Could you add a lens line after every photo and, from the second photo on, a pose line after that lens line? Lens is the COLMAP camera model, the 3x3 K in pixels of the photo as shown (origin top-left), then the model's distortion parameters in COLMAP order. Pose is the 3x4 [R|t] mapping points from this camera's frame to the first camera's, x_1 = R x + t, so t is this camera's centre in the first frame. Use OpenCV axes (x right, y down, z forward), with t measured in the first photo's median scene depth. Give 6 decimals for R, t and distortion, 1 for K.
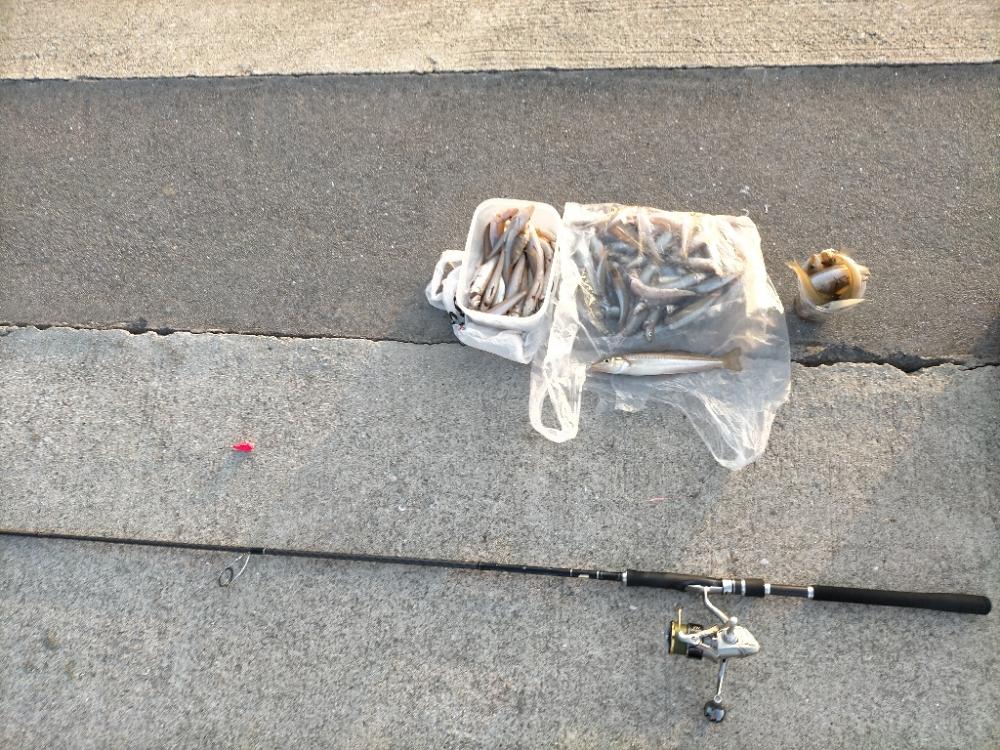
lens RADIAL K [[820.3, 0, 500.0], [0, 820.3, 375.0], [0, 0, 1]] dist [0.095004, -0.221083]
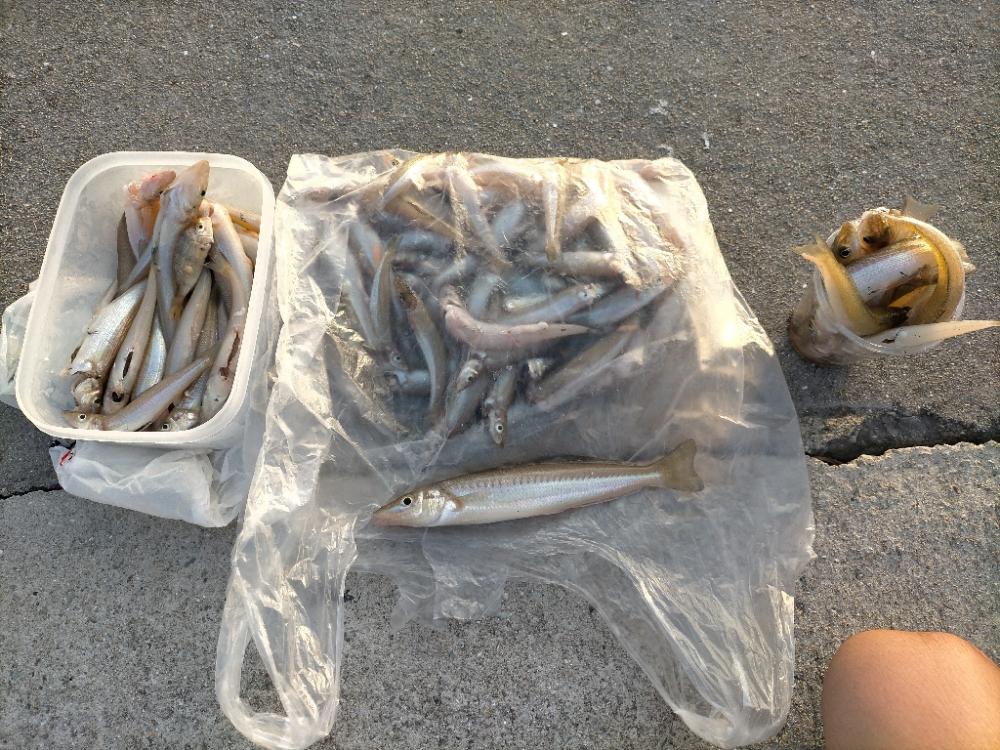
lens RADIAL K [[820.3, 0, 500.0], [0, 820.3, 375.0], [0, 0, 1]] dist [0.095004, -0.221083]
pose [[0.985431, -0.101453, 0.136501, 0.123770], [0.102360, 0.994747, 0.000373, -0.077716], [-0.135822, 0.013604, 0.990640, 0.549666]]
